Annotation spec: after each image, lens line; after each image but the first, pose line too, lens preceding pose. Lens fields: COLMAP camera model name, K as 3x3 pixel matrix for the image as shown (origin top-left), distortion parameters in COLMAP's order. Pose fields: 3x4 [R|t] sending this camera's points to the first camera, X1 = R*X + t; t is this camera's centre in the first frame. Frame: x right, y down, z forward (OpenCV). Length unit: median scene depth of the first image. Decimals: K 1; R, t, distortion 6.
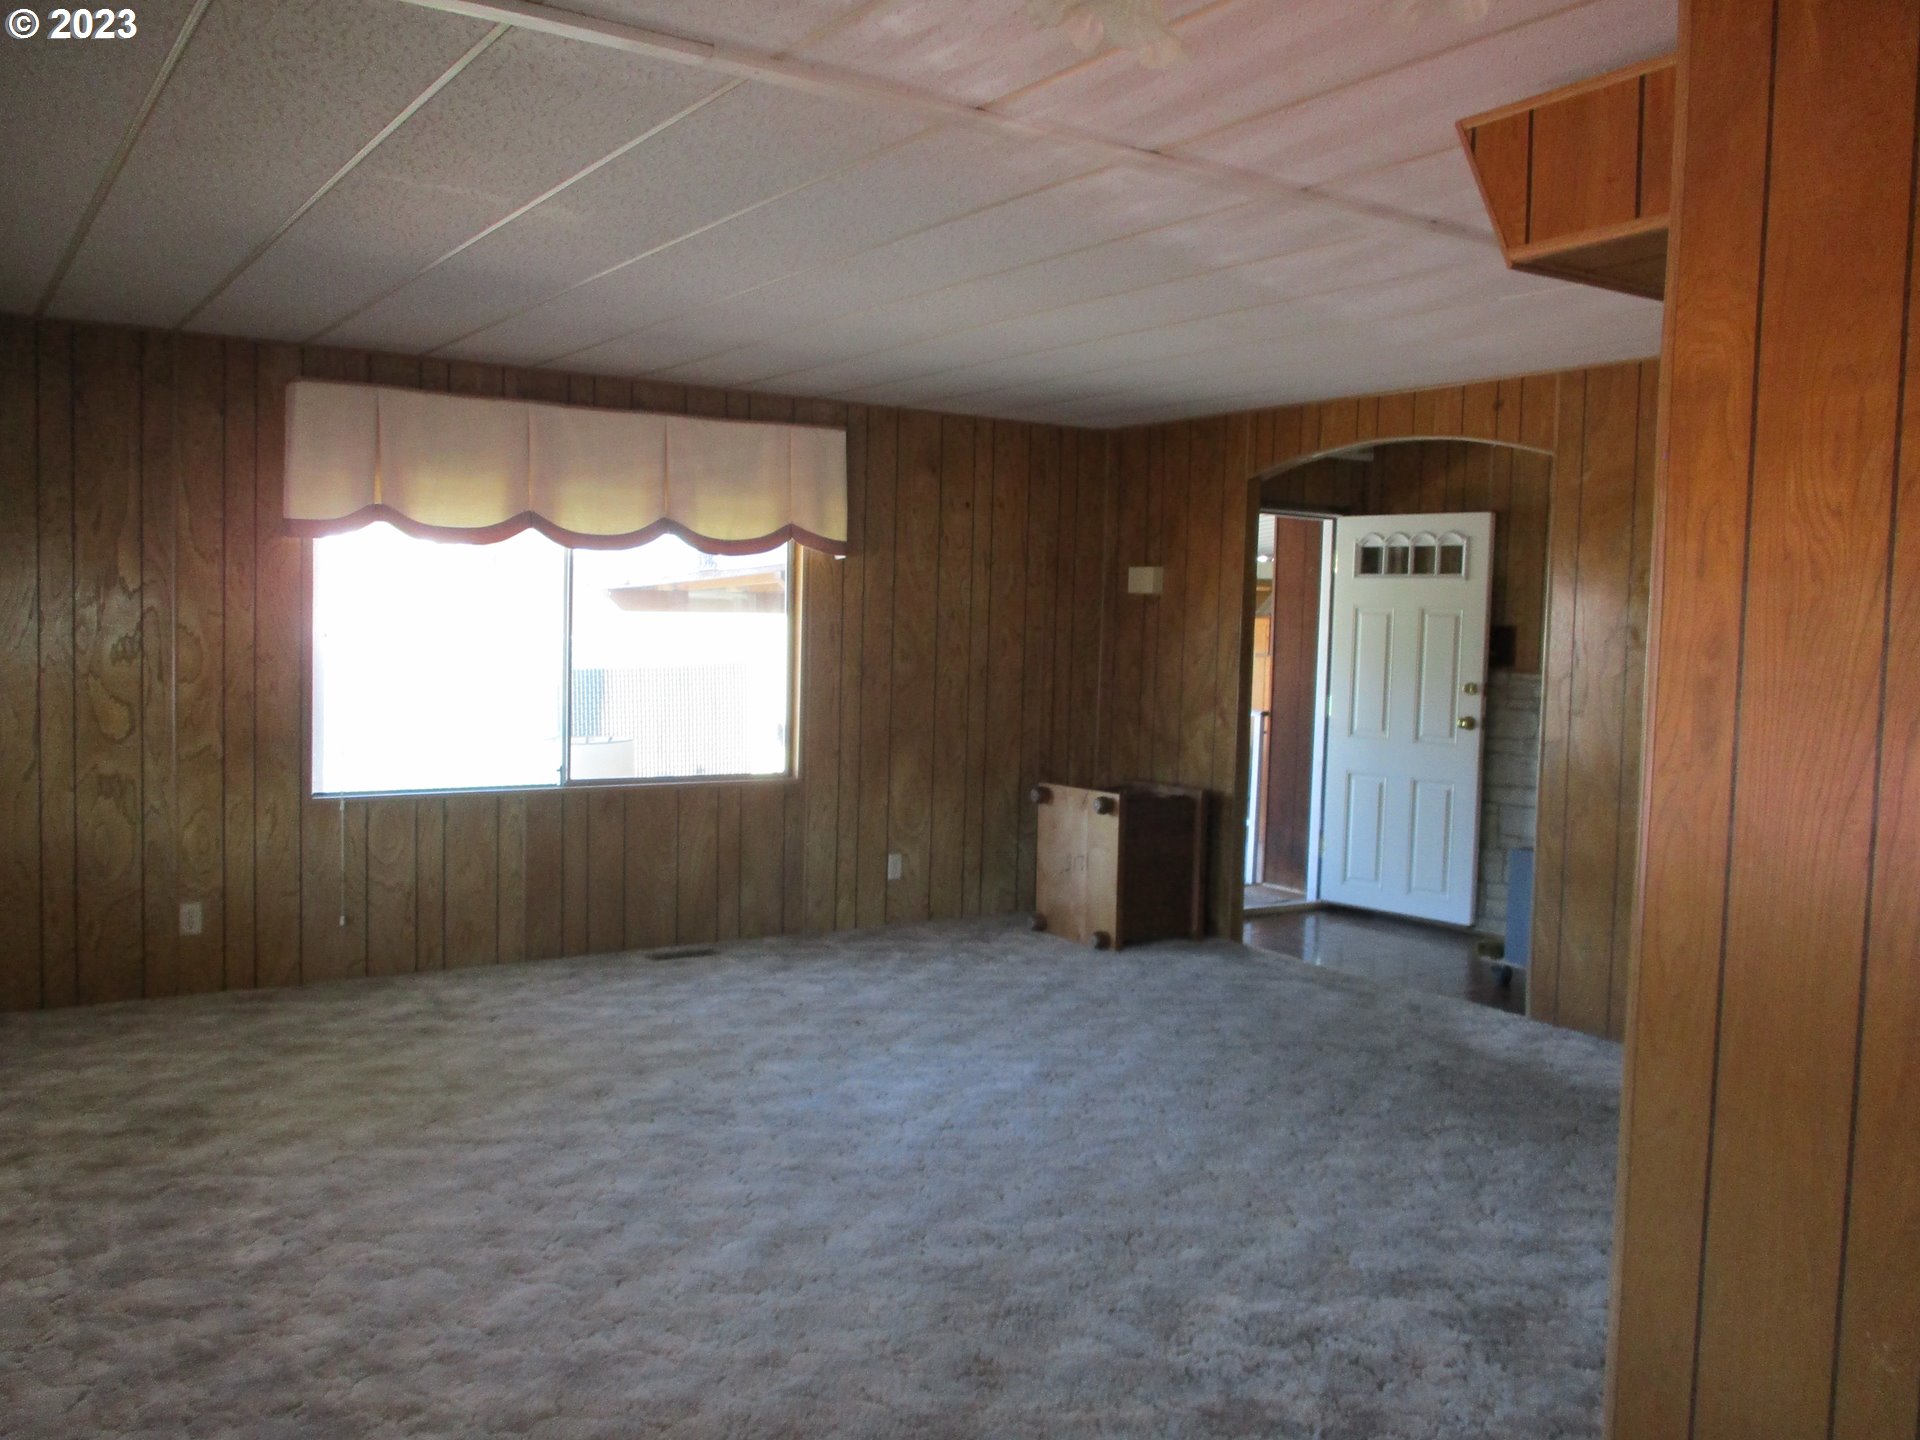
lens RADIAL K [[1602.3, 0, 953.2], [0, 1602.3, 712.1], [0, 0, 1]] dist [-0.026030, 0.002202]
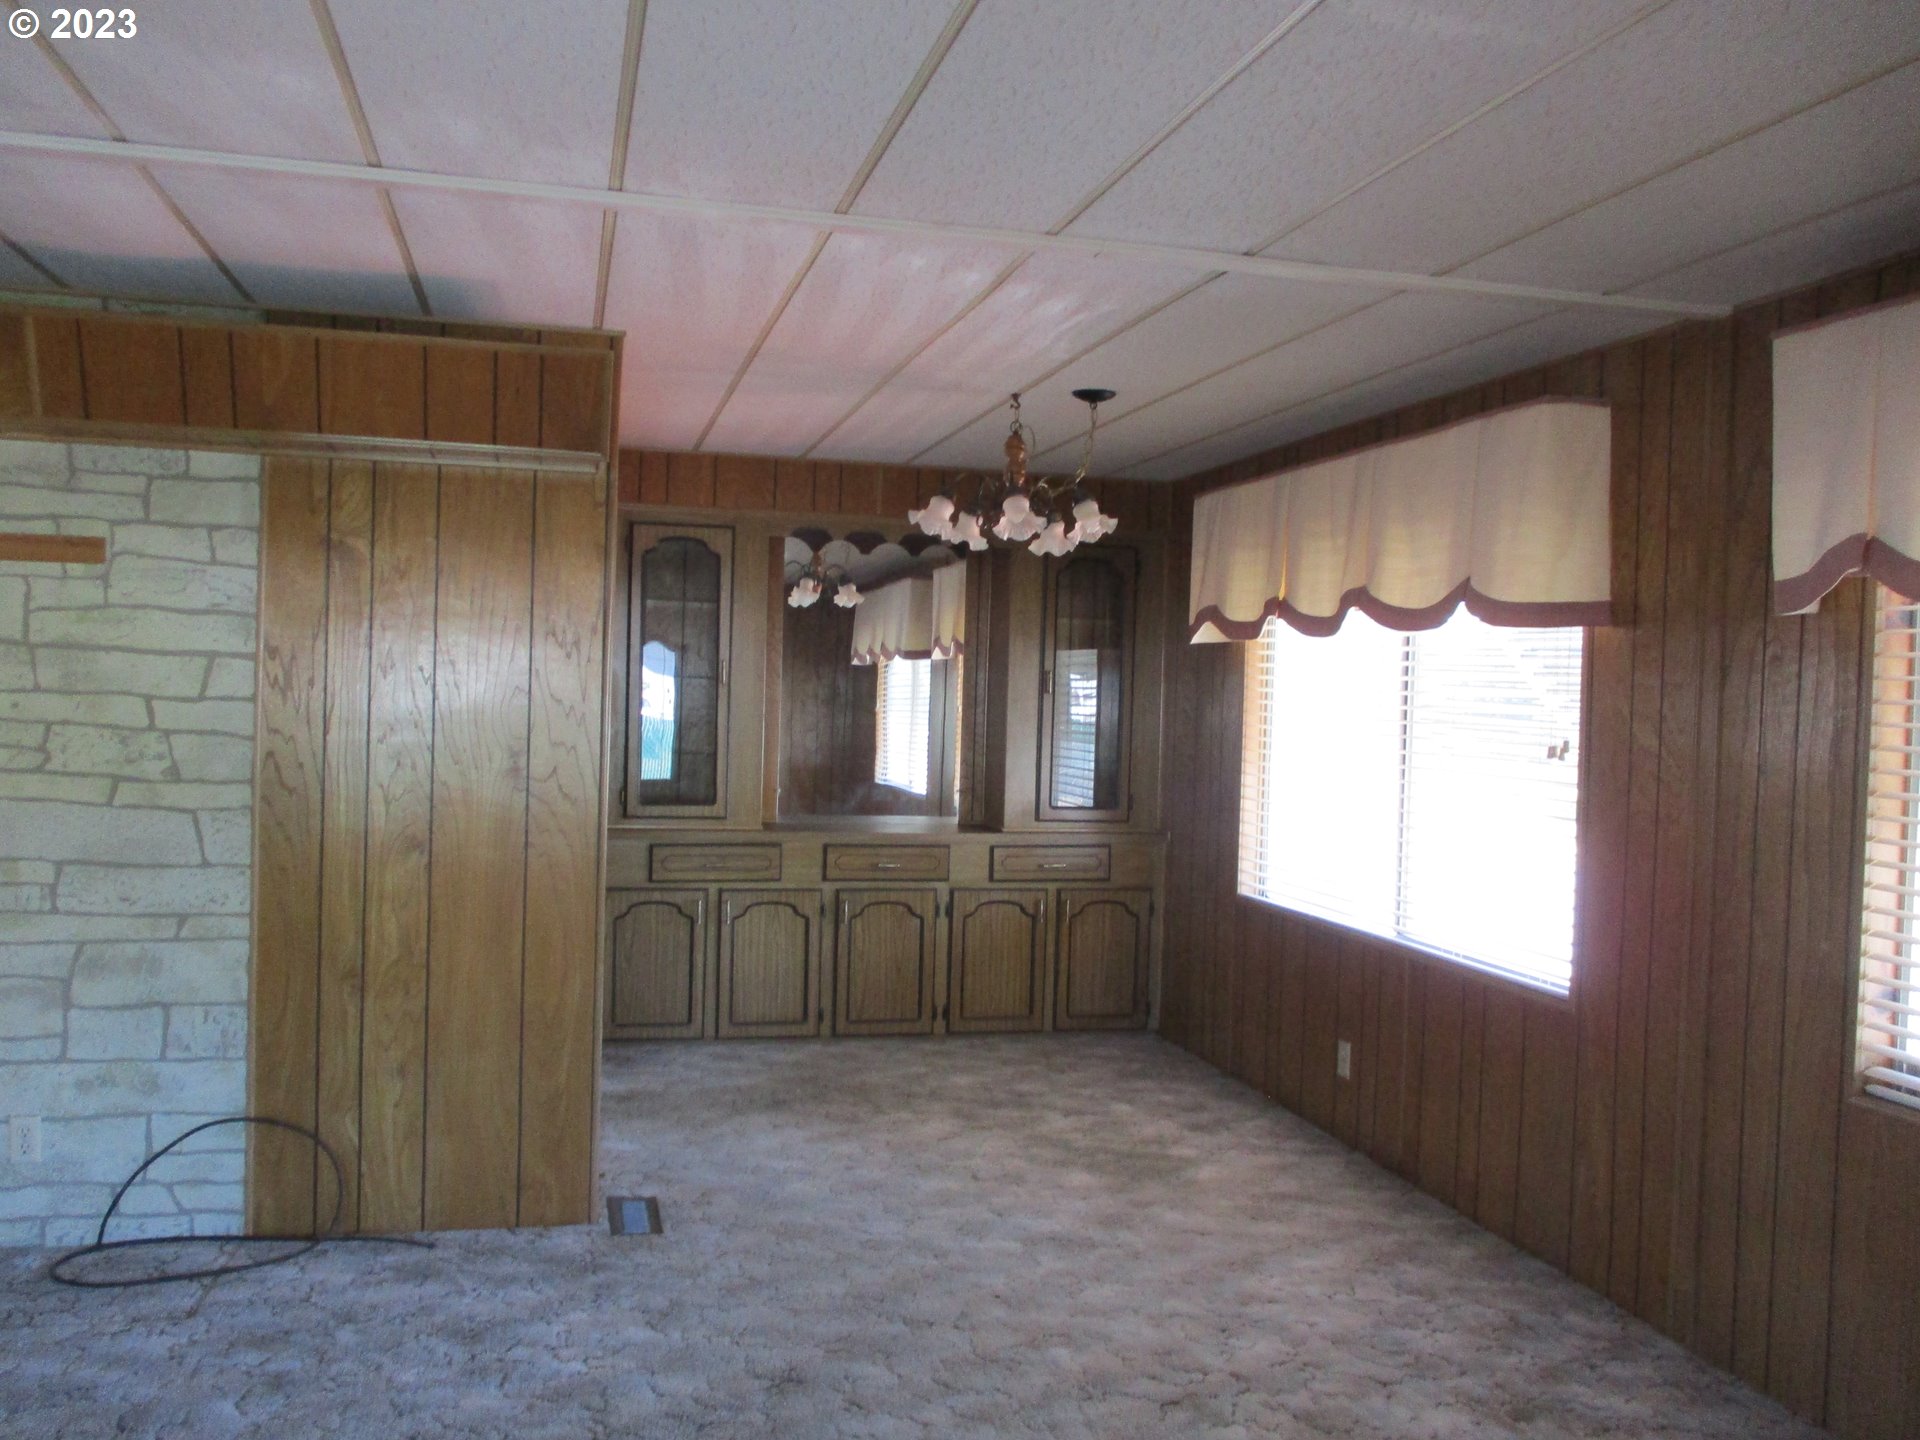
lens RADIAL K [[1602.3, 0, 953.2], [0, 1602.3, 712.1], [0, 0, 1]] dist [-0.026030, 0.002202]
pose [[-0.938497, -0.065812, 0.338956, -0.262308], [-0.040028, 0.995786, 0.082512, -0.087392], [-0.342958, 0.063869, -0.937177, 1.189568]]
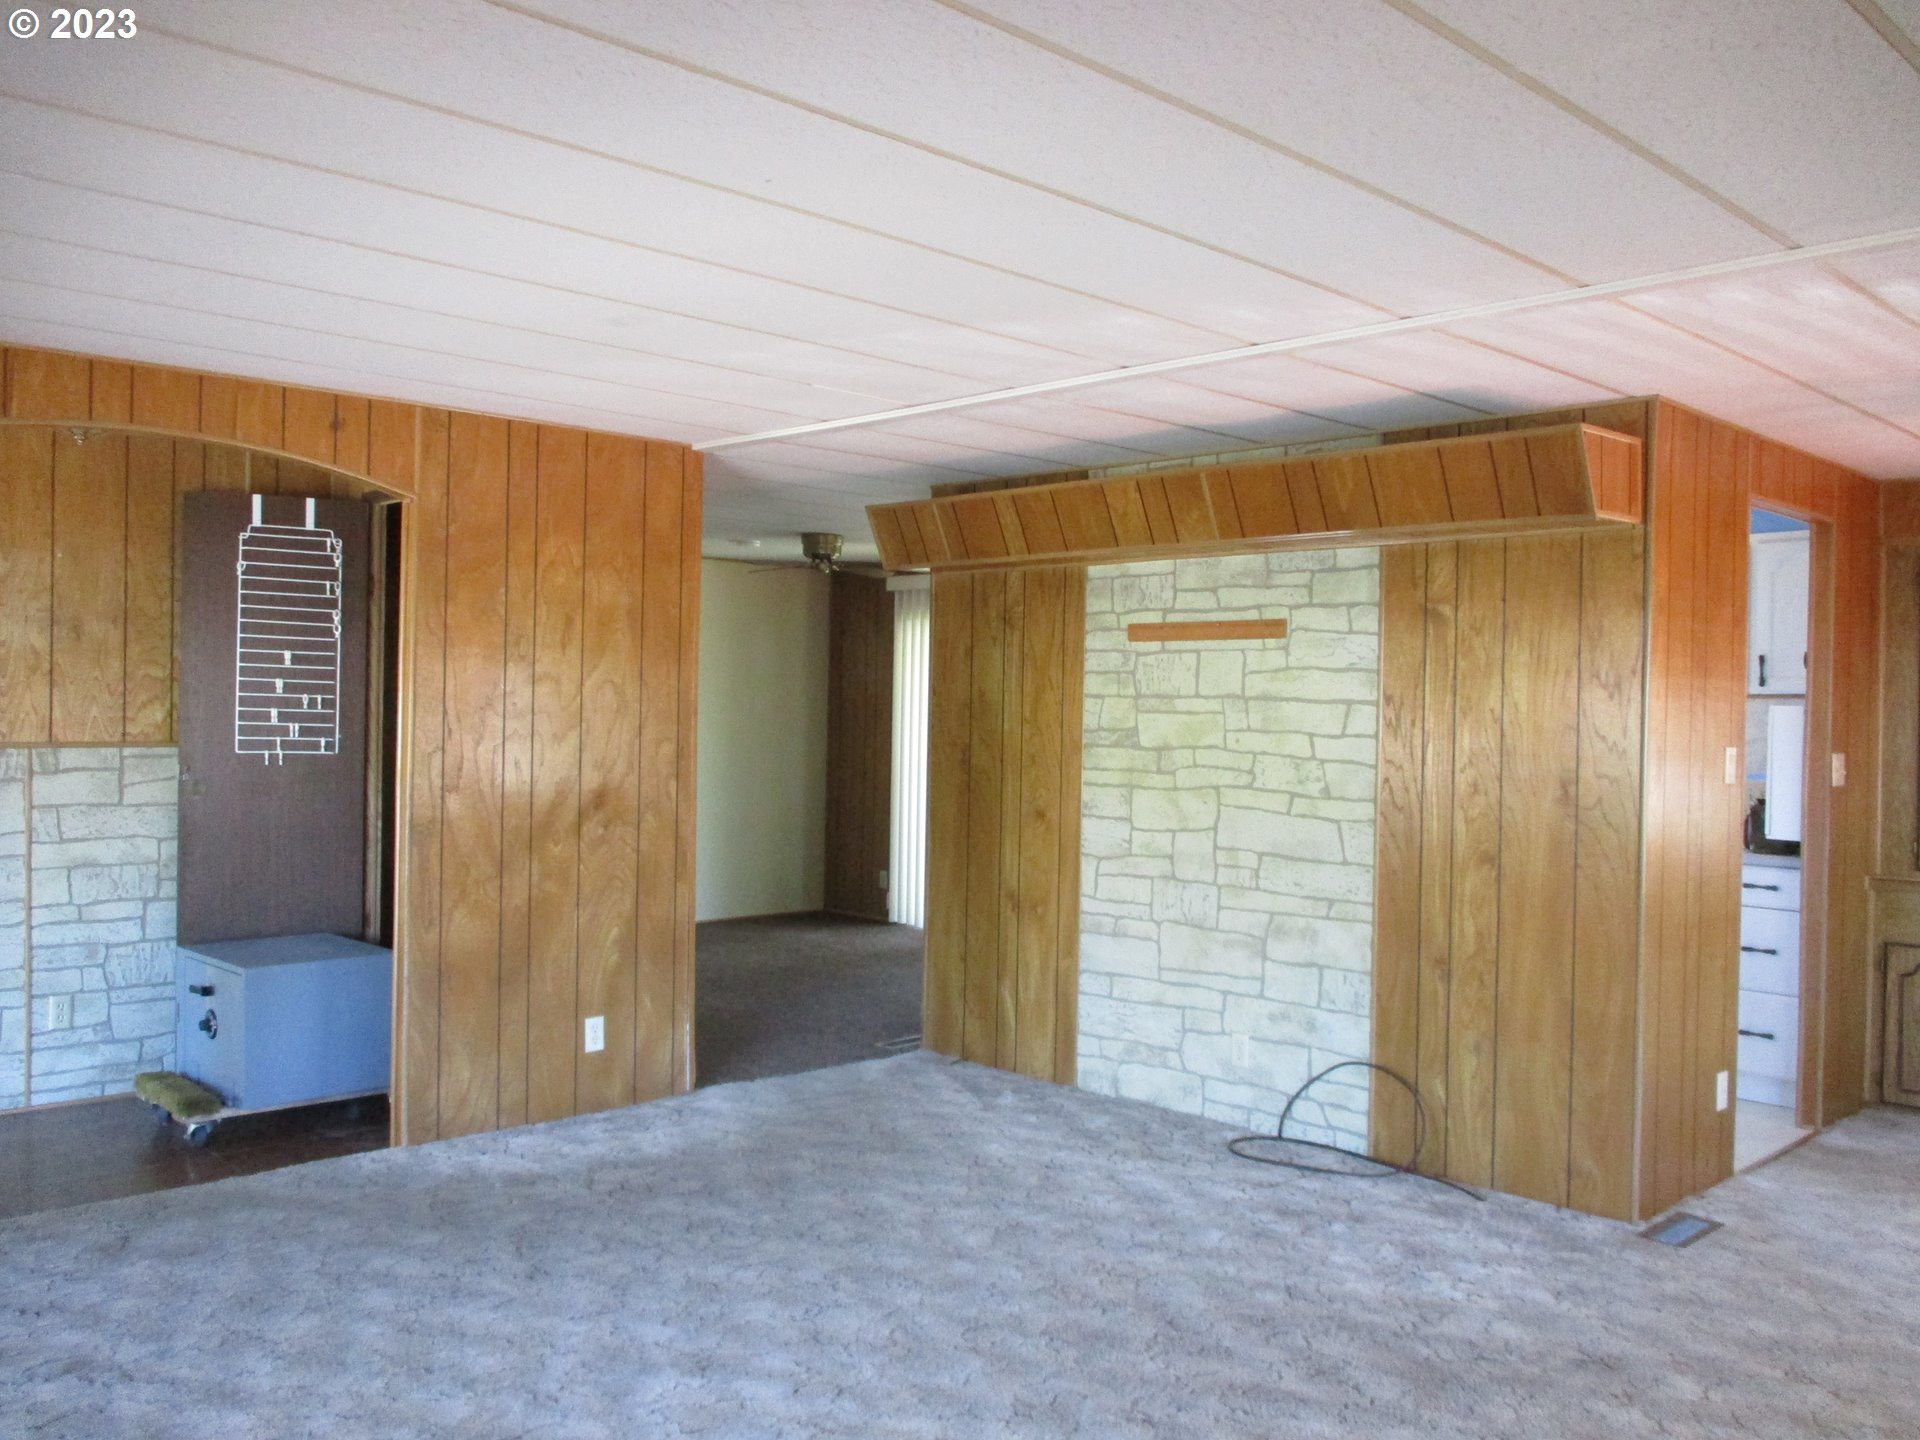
lens RADIAL K [[1602.3, 0, 953.2], [0, 1602.3, 712.1], [0, 0, 1]] dist [-0.026030, 0.002202]
pose [[-0.171303, -0.037114, 0.984519, -0.632299], [0.034212, 0.998463, 0.043593, -0.083566], [-0.984624, 0.041150, -0.169770, 1.000758]]
